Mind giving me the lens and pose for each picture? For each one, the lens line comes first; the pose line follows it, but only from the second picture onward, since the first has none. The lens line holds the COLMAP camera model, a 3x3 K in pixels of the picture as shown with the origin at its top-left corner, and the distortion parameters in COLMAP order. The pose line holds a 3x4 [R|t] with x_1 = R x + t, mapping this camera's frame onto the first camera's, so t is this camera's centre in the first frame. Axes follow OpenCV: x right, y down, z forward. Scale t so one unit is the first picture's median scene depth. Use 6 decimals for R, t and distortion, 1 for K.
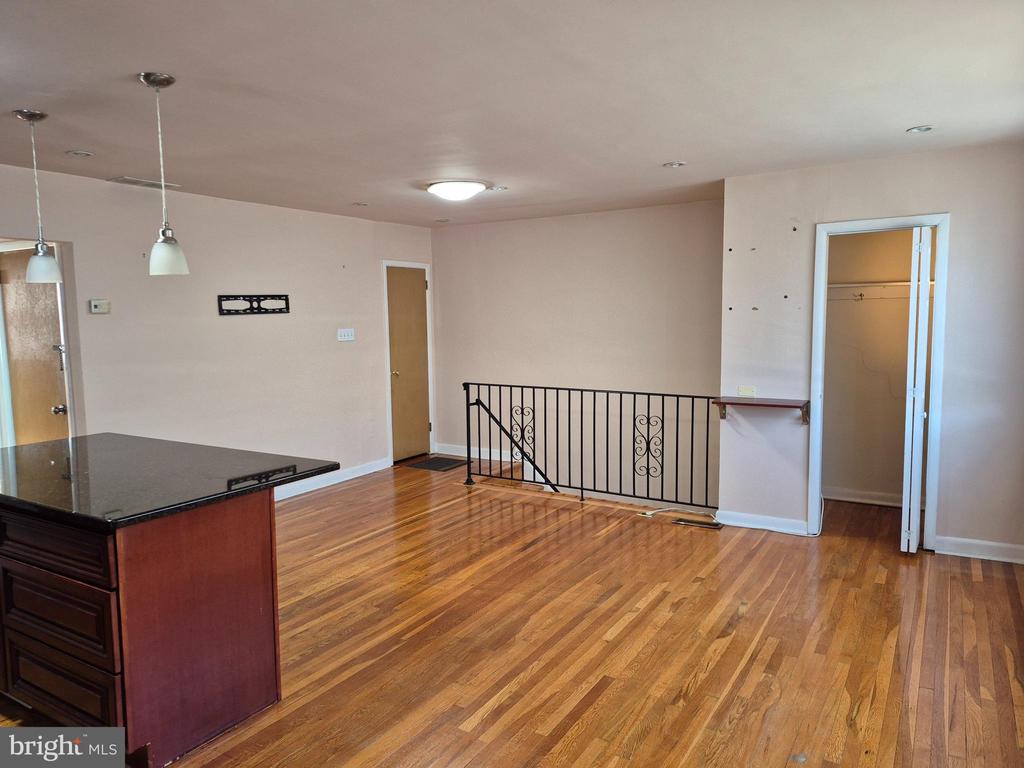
lens RADIAL K [[707.6, 0, 516.0], [0, 707.6, 380.0], [0, 0, 1]] dist [0.081359, -0.099934]
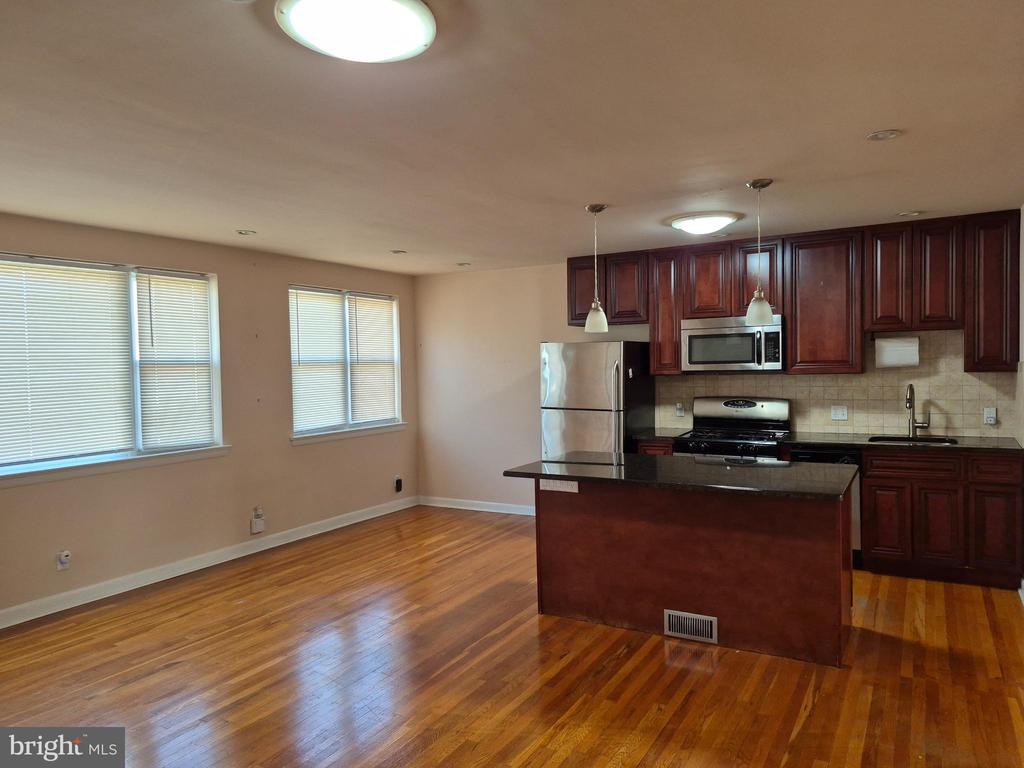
lens RADIAL K [[707.6, 0, 517.4], [0, 707.6, 387.4], [0, 0, 1]] dist [0.081359, -0.099934]
pose [[-0.999158, 0.035262, -0.020969, -0.157548], [0.032205, 0.990780, 0.131599, -0.130474], [0.025416, 0.130813, -0.991081, 1.428182]]
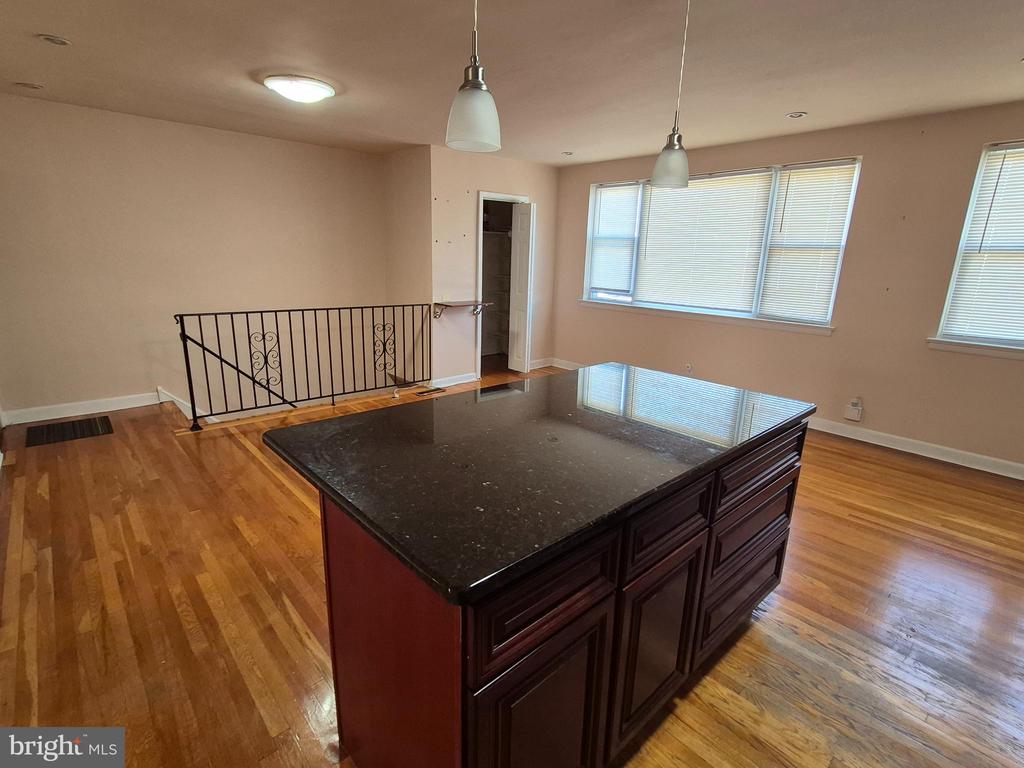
lens RADIAL K [[505.3, 0, 509.3], [0, 505.3, 383.1], [0, 0, 1]] dist [0.003305, 0.000662]
pose [[0.283241, -0.219179, 0.933668, -0.699613], [0.060793, 0.975680, 0.210599, -0.026313], [-0.957120, -0.002890, 0.289677, 0.574555]]
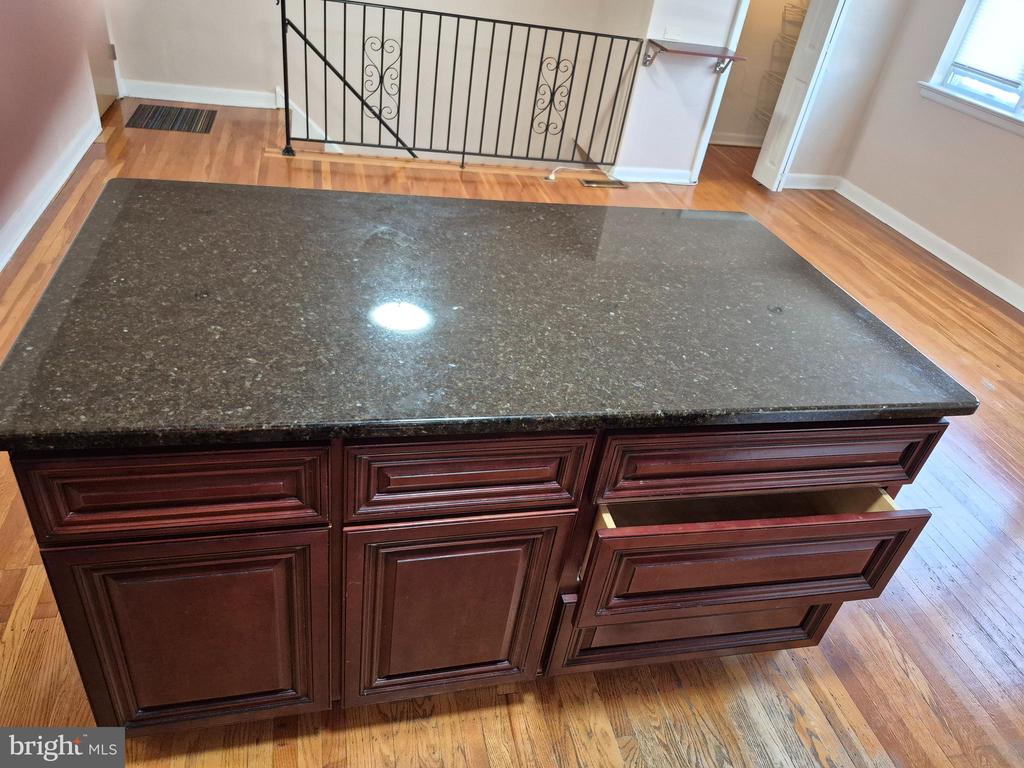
lens RADIAL K [[707.6, 0, 514.6], [0, 707.6, 391.6], [0, 0, 1]] dist [0.081359, -0.099934]
pose [[0.707231, -0.308789, 0.635982, -0.571588], [-0.081940, 0.857709, 0.507564, -0.042885], [-0.702218, -0.411078, 0.581296, 0.422829]]
